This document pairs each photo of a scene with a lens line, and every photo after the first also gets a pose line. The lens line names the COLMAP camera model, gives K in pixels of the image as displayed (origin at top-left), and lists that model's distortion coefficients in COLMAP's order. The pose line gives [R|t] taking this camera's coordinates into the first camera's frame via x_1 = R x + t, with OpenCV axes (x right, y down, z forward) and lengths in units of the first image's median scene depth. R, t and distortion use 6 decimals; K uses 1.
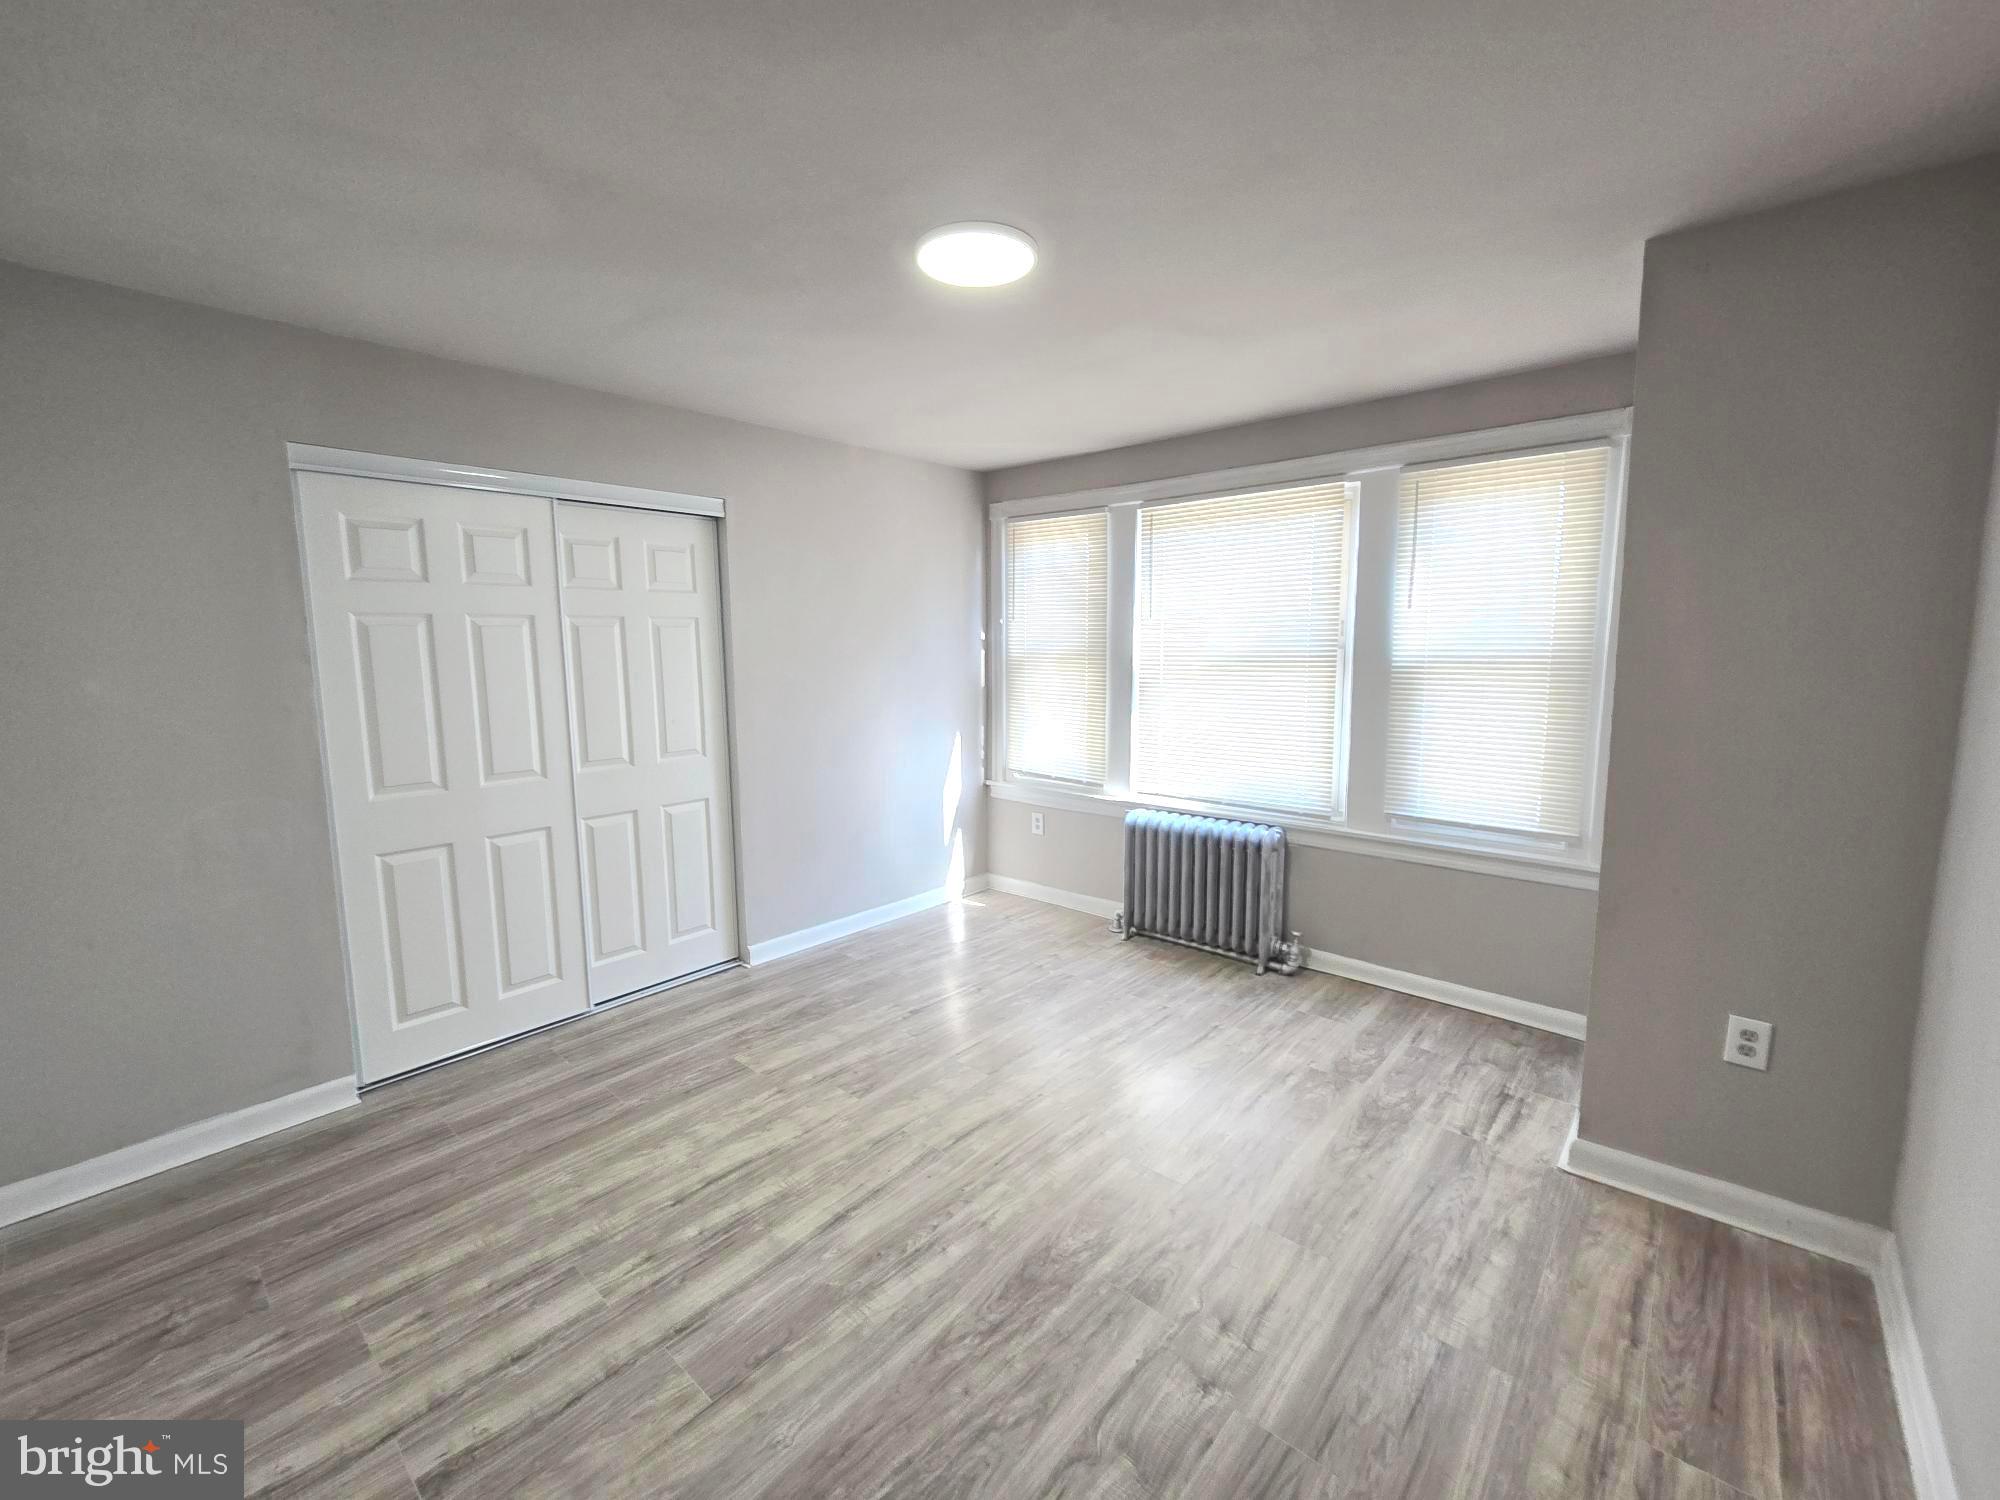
lens RADIAL K [[818.9, 0, 994.7], [0, 818.9, 744.1], [0, 0, 1]] dist [-0.002072, 0.001961]
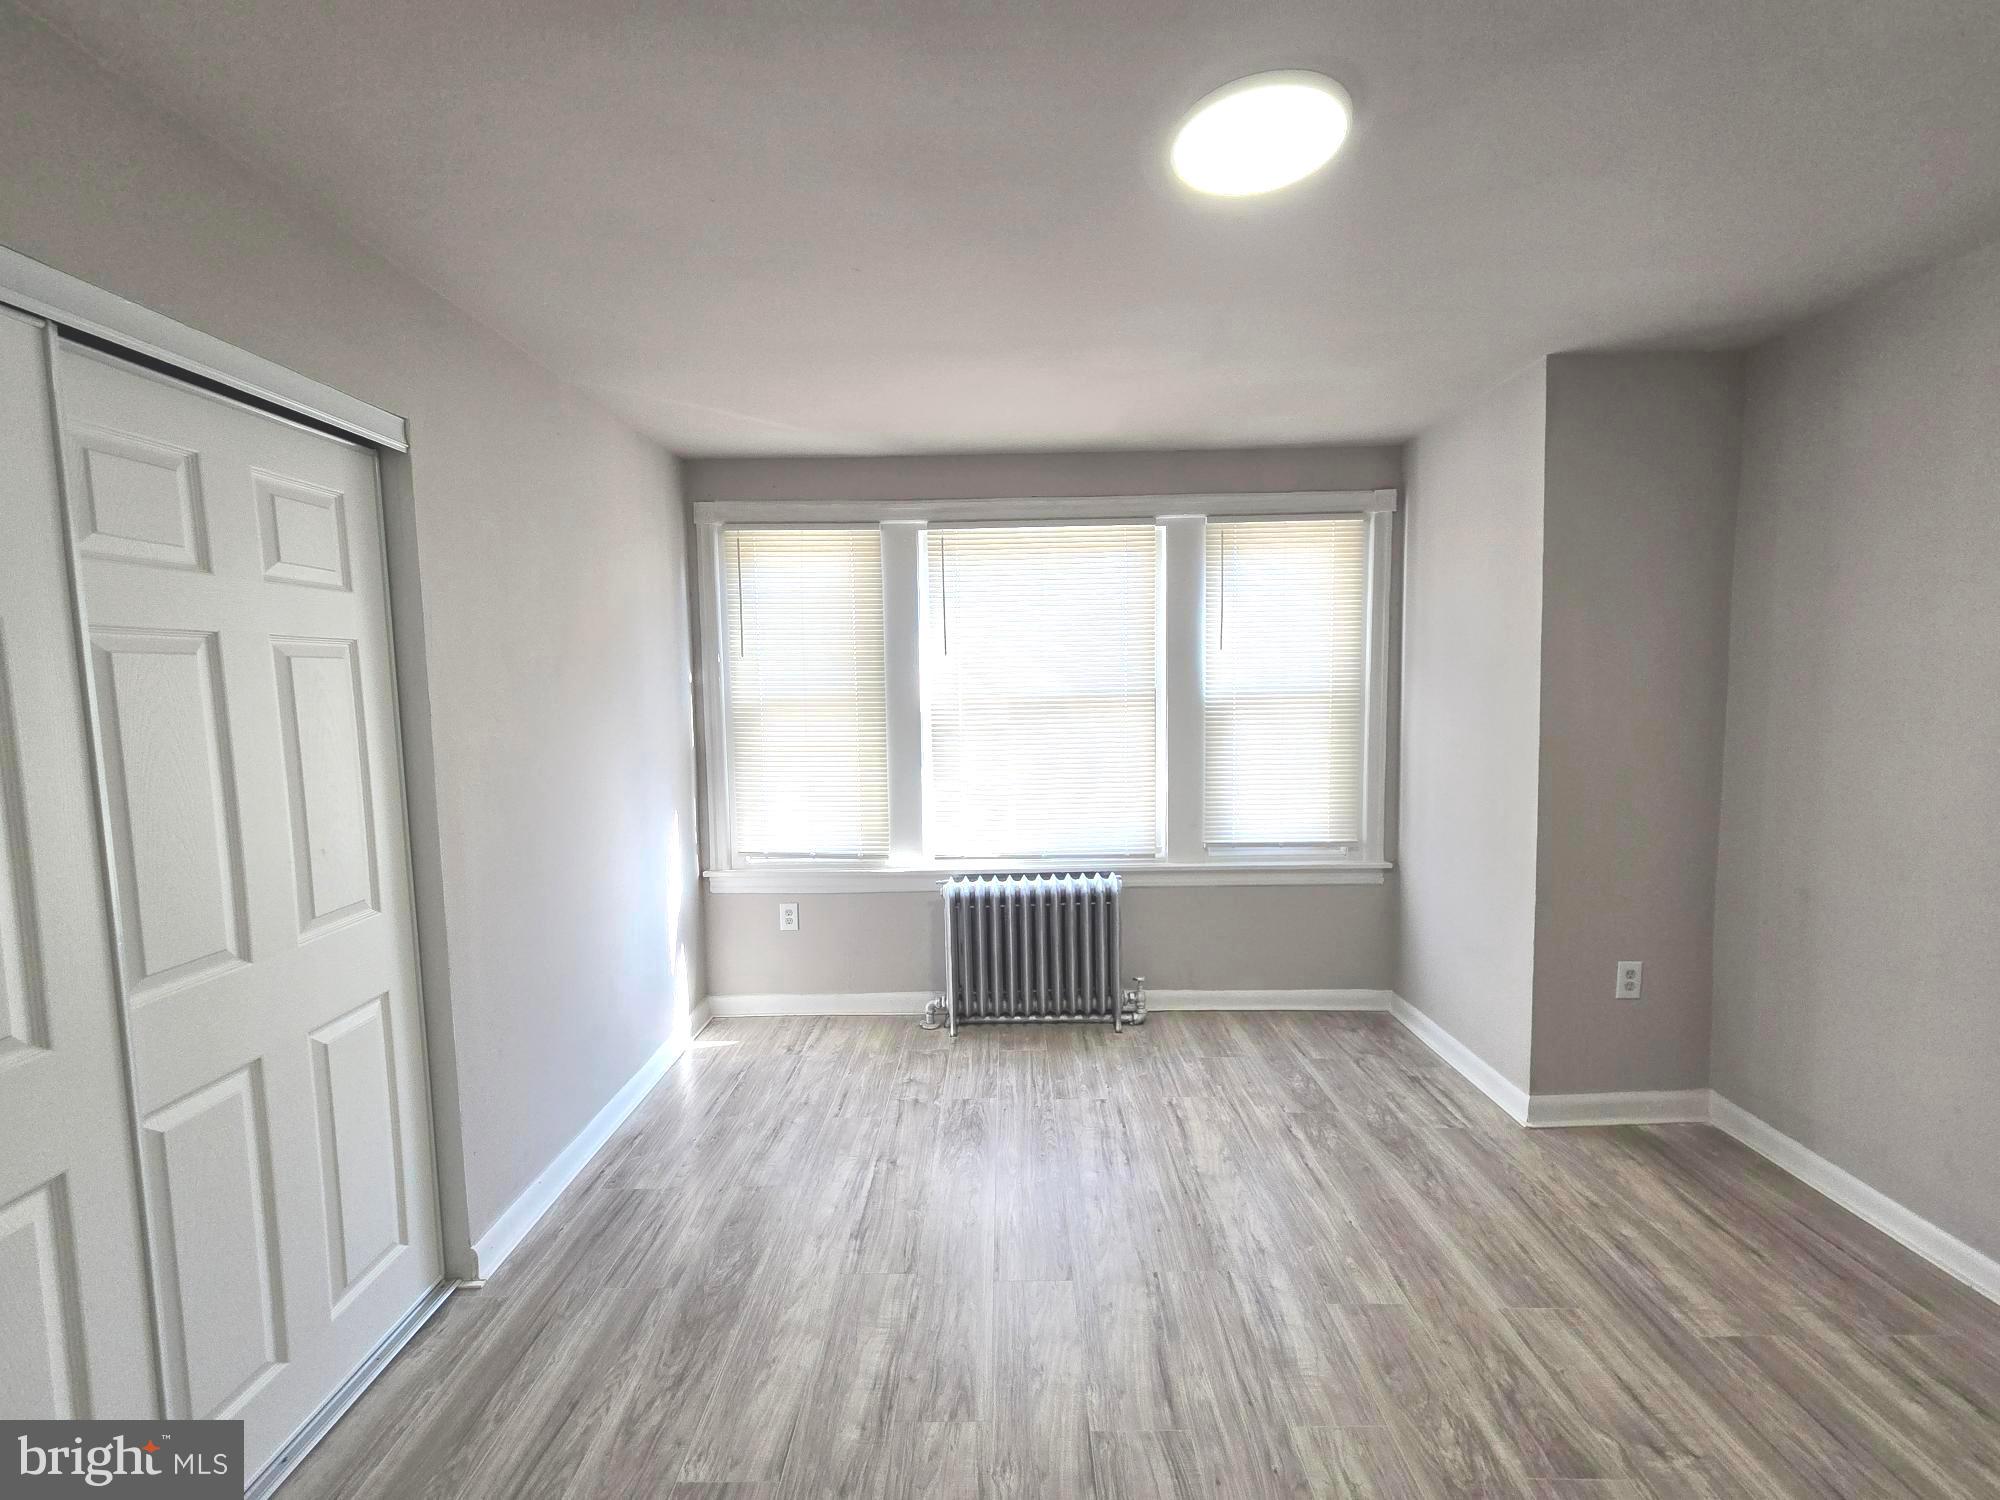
lens RADIAL K [[818.9, 0, 994.7], [0, 818.9, 744.1], [0, 0, 1]] dist [-0.002072, 0.001961]
pose [[0.760265, -0.056691, 0.647134, -0.477117], [0.090677, 0.995693, -0.019302, -0.054999], [-0.643253, 0.073355, 0.762132, 0.440409]]
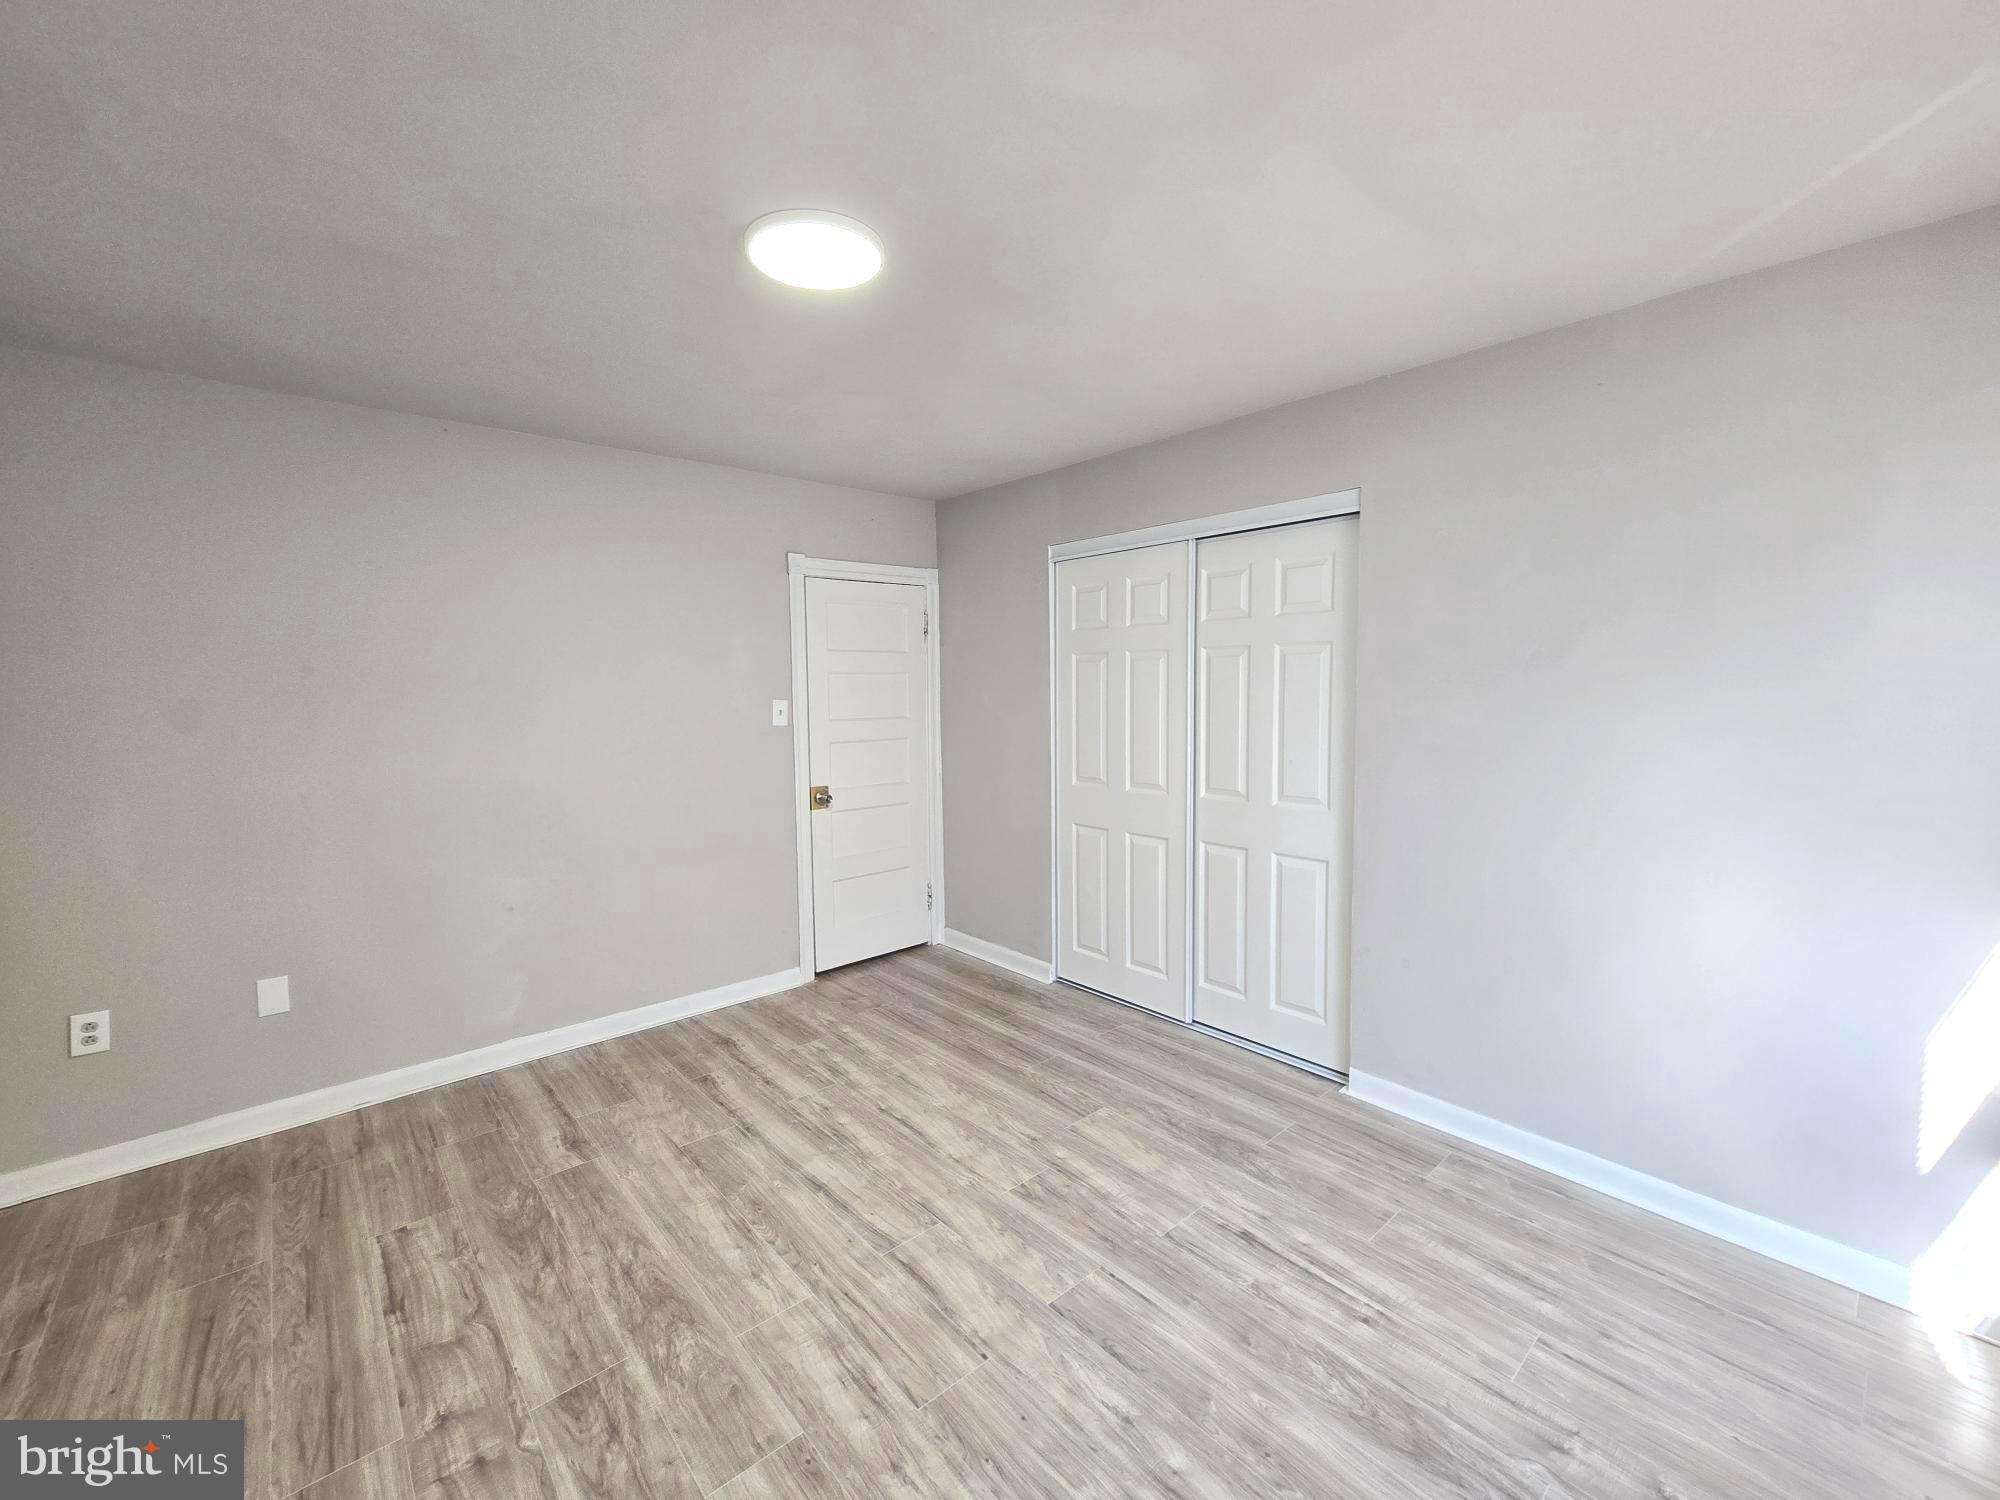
lens RADIAL K [[818.9, 0, 994.7], [0, 818.9, 744.1], [0, 0, 1]] dist [-0.002072, 0.001961]
pose [[-0.128645, 0.085331, -0.988013, 0.610954], [-0.107086, 0.989270, 0.099383, -0.118950], [0.985892, 0.118588, -0.118127, 0.940101]]
